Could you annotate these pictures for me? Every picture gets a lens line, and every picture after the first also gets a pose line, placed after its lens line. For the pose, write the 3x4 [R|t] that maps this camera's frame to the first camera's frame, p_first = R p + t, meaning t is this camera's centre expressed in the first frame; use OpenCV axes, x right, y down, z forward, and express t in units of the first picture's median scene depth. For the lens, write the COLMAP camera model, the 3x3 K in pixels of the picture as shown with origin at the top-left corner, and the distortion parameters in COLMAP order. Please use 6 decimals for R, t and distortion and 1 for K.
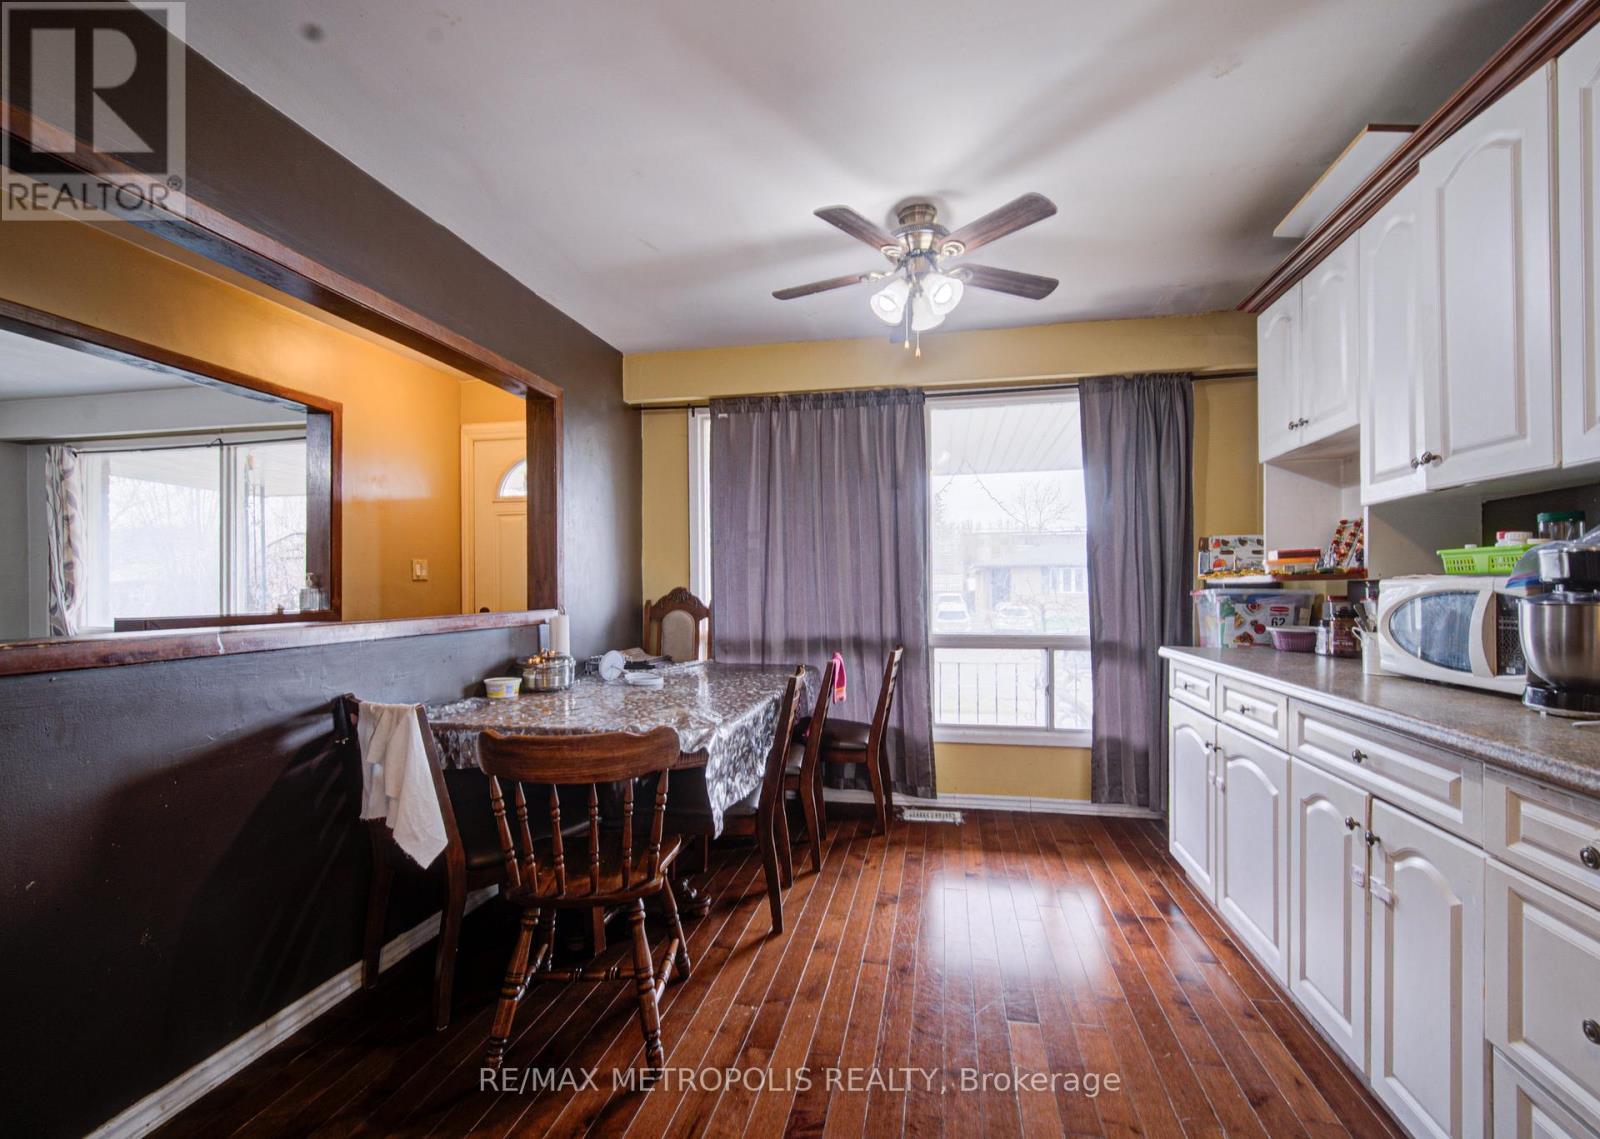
lens RADIAL K [[720.4, 0, 802.1], [0, 720.4, 595.4], [0, 0, 1]] dist [0.000765, -0.000094]
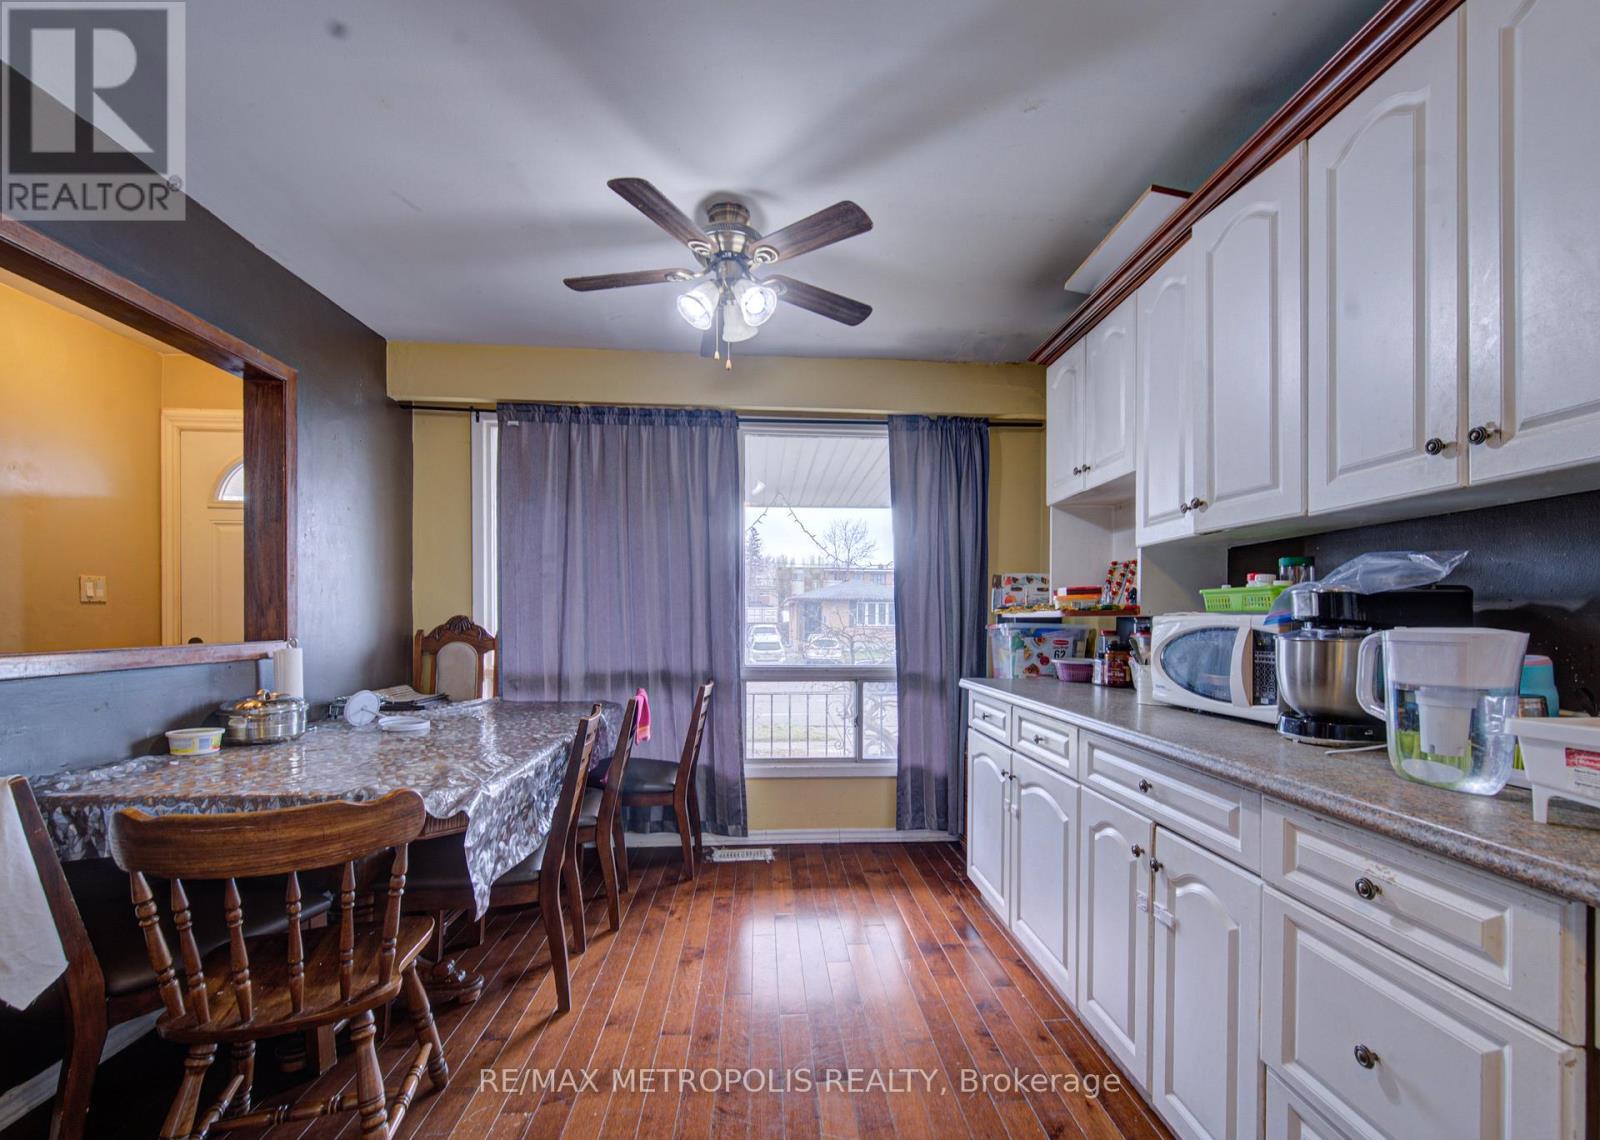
lens RADIAL K [[690.9, 0, 800.7], [0, 690.9, 608.5], [0, 0, 1]] dist [0.000381, 0.000038]
pose [[0.968410, 0.014783, 0.248923, 0.029954], [-0.008336, 0.999602, -0.026936, -0.000831], [-0.249222, 0.024010, 0.968149, 0.110013]]
